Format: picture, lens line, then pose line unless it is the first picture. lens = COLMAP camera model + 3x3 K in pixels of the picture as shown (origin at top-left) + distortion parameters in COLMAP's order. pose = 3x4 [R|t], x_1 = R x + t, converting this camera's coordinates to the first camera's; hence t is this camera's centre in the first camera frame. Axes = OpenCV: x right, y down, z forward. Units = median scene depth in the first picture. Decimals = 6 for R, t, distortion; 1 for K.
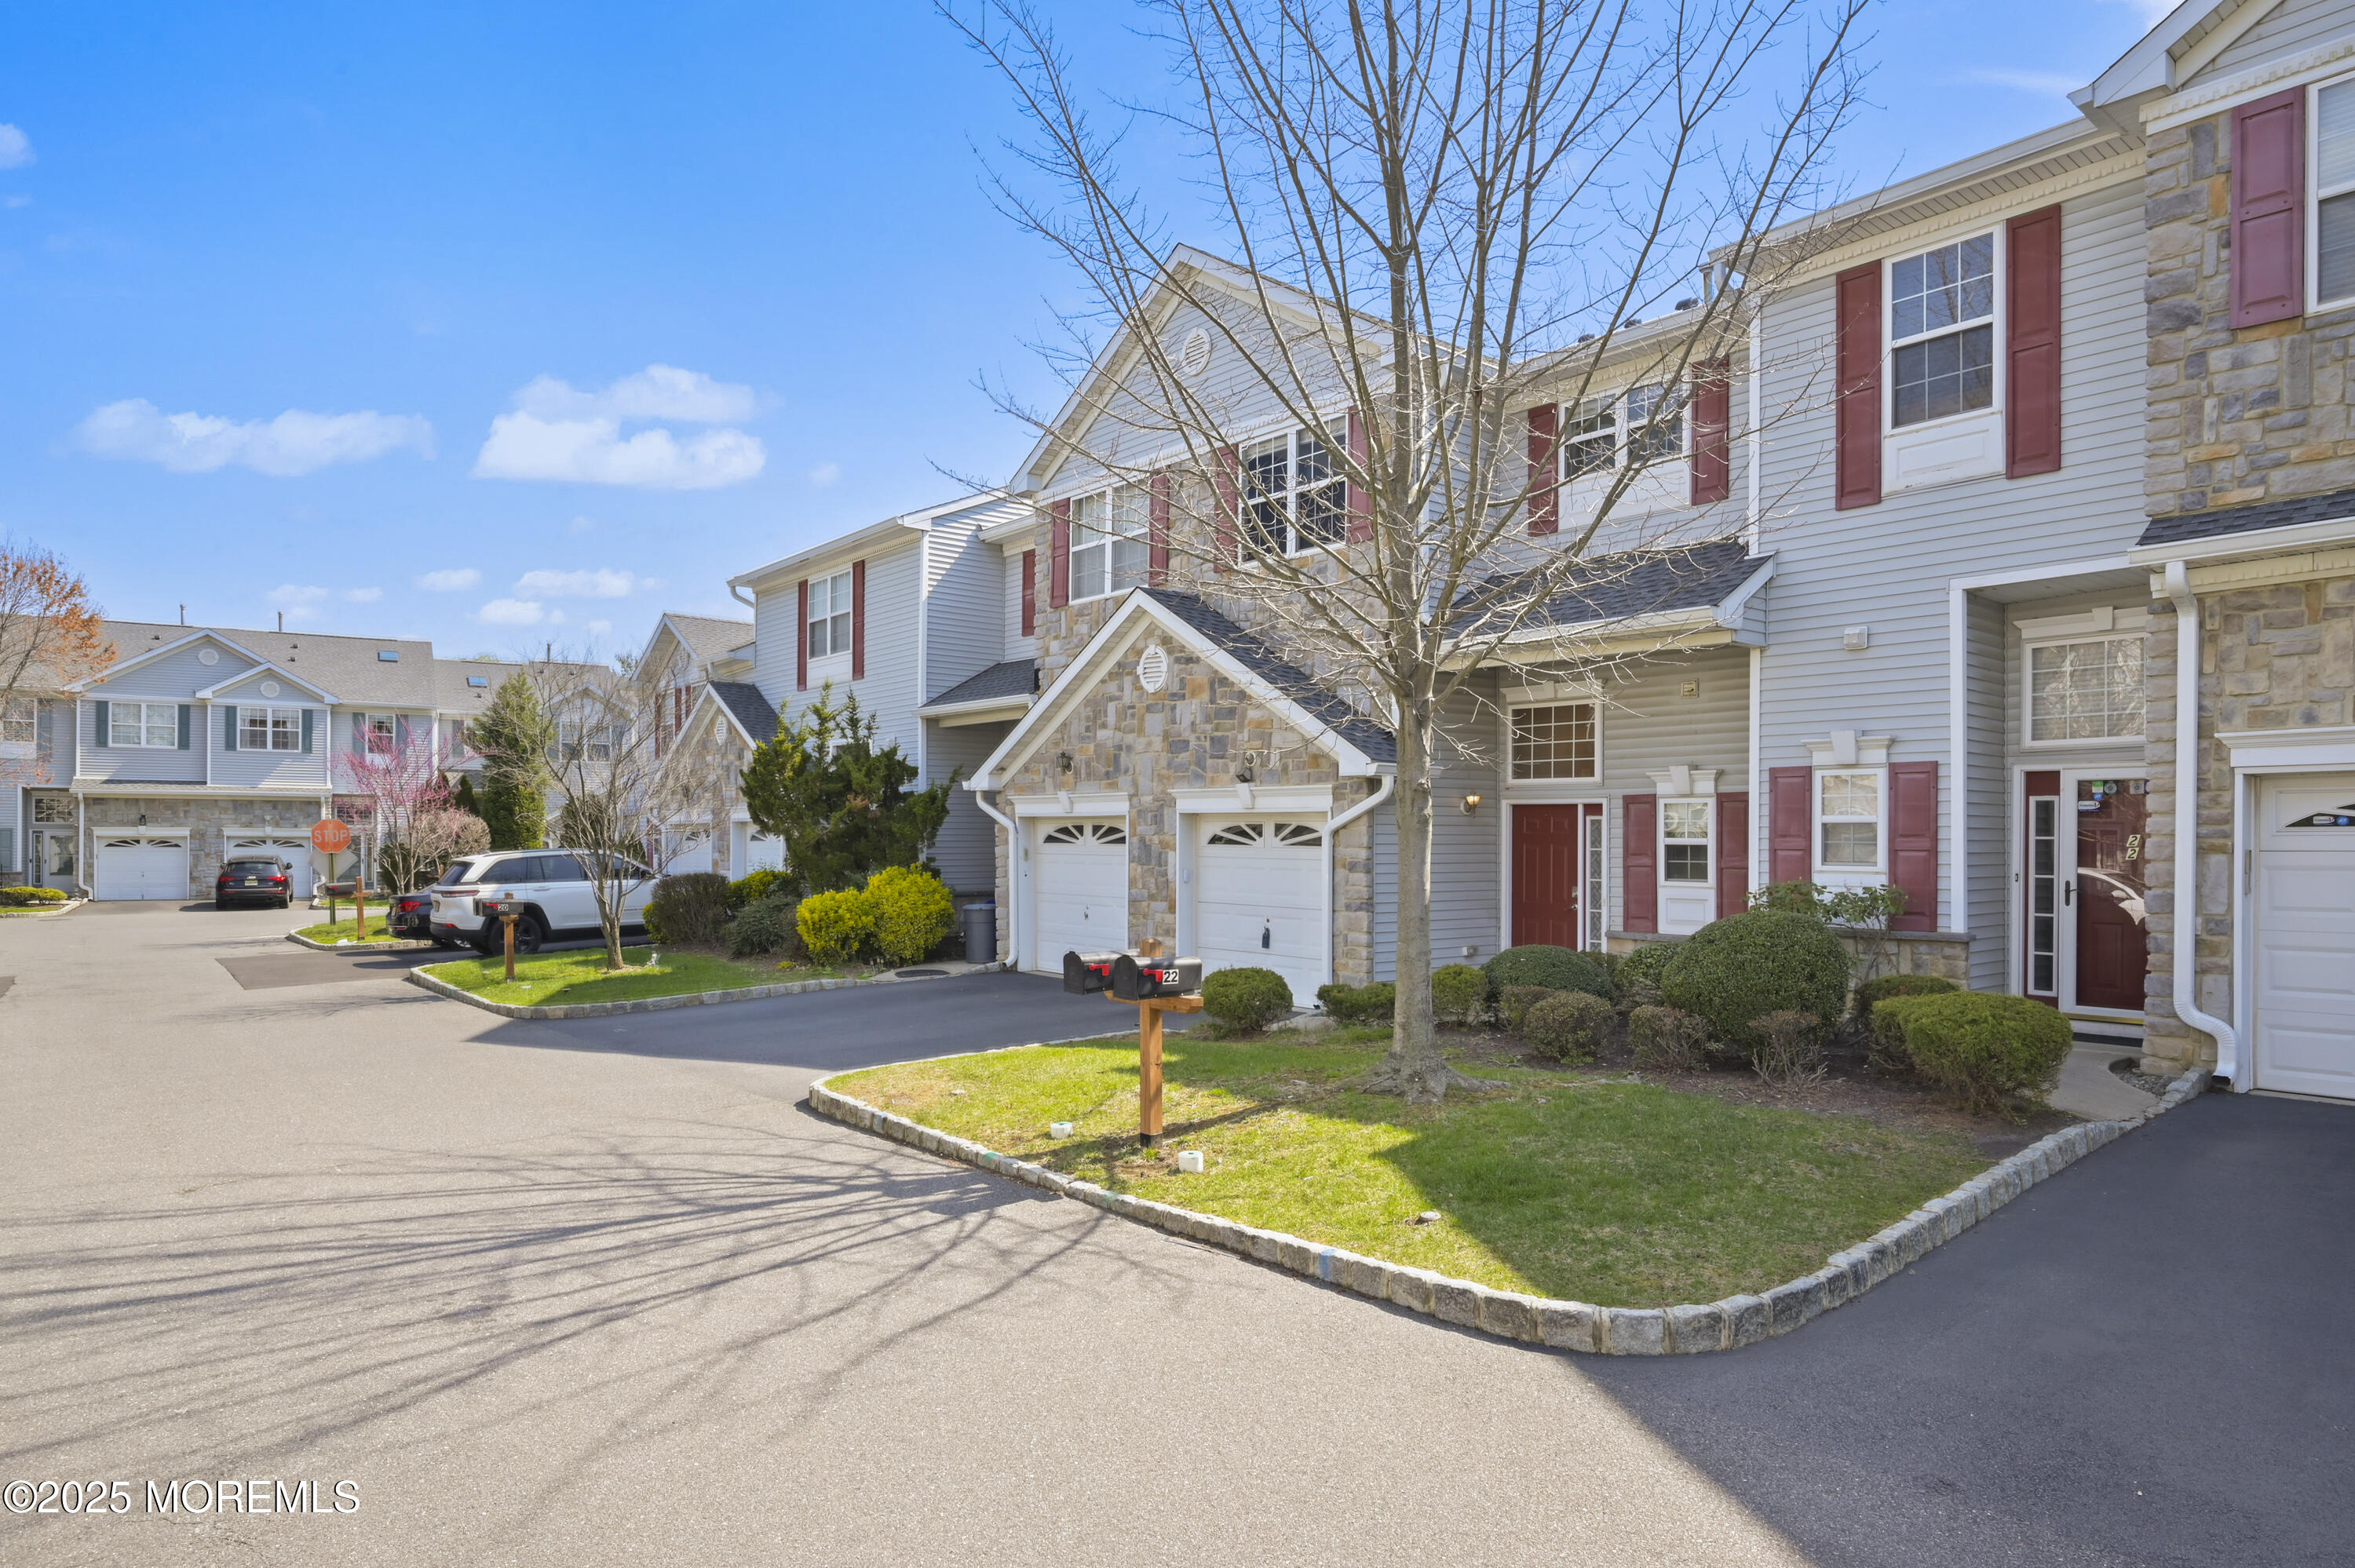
lens RADIAL K [[1263.0, 0, 1181.1], [0, 1263.0, 846.0], [0, 0, 1]] dist [-0.005215, -0.000269]
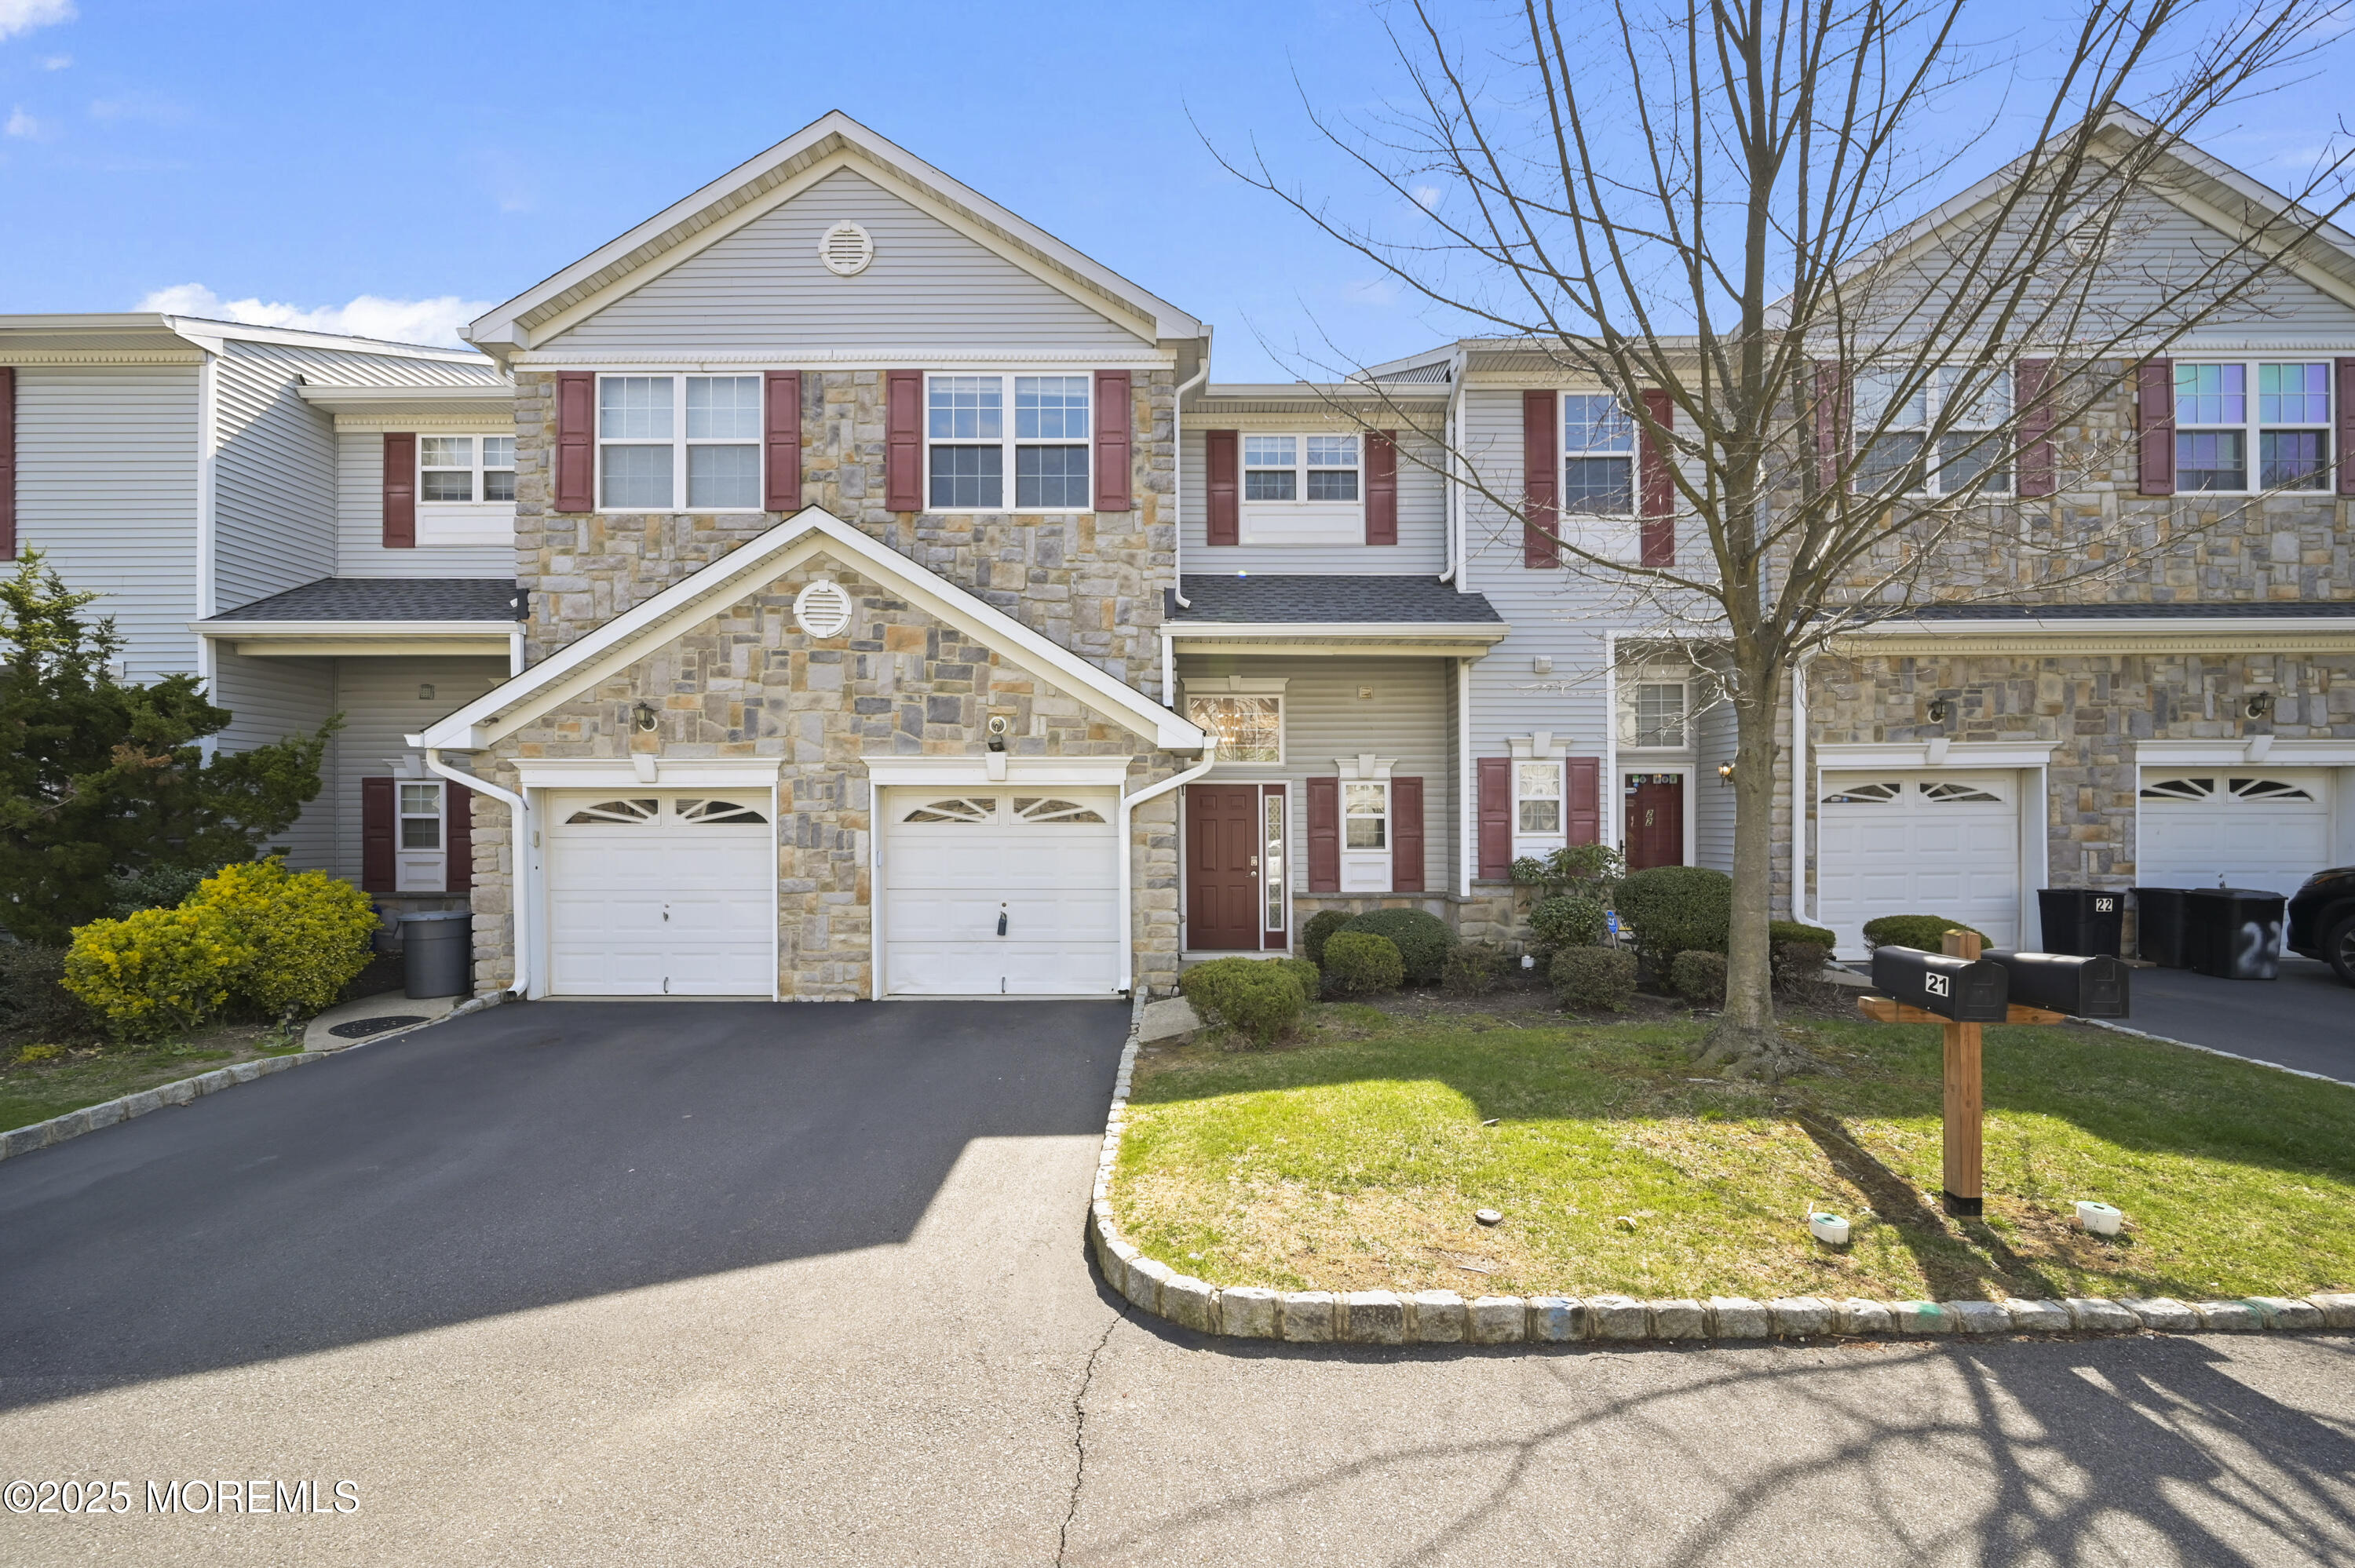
lens RADIAL K [[923.5, 0, 1202.5], [0, 923.5, 831.5], [0, 0, 1]] dist [-0.000964, -0.000209]
pose [[0.668345, -0.011213, 0.743767, -0.325469], [0.010794, 0.999927, 0.005375, 0.004056], [-0.743773, 0.004435, 0.668418, 0.441407]]
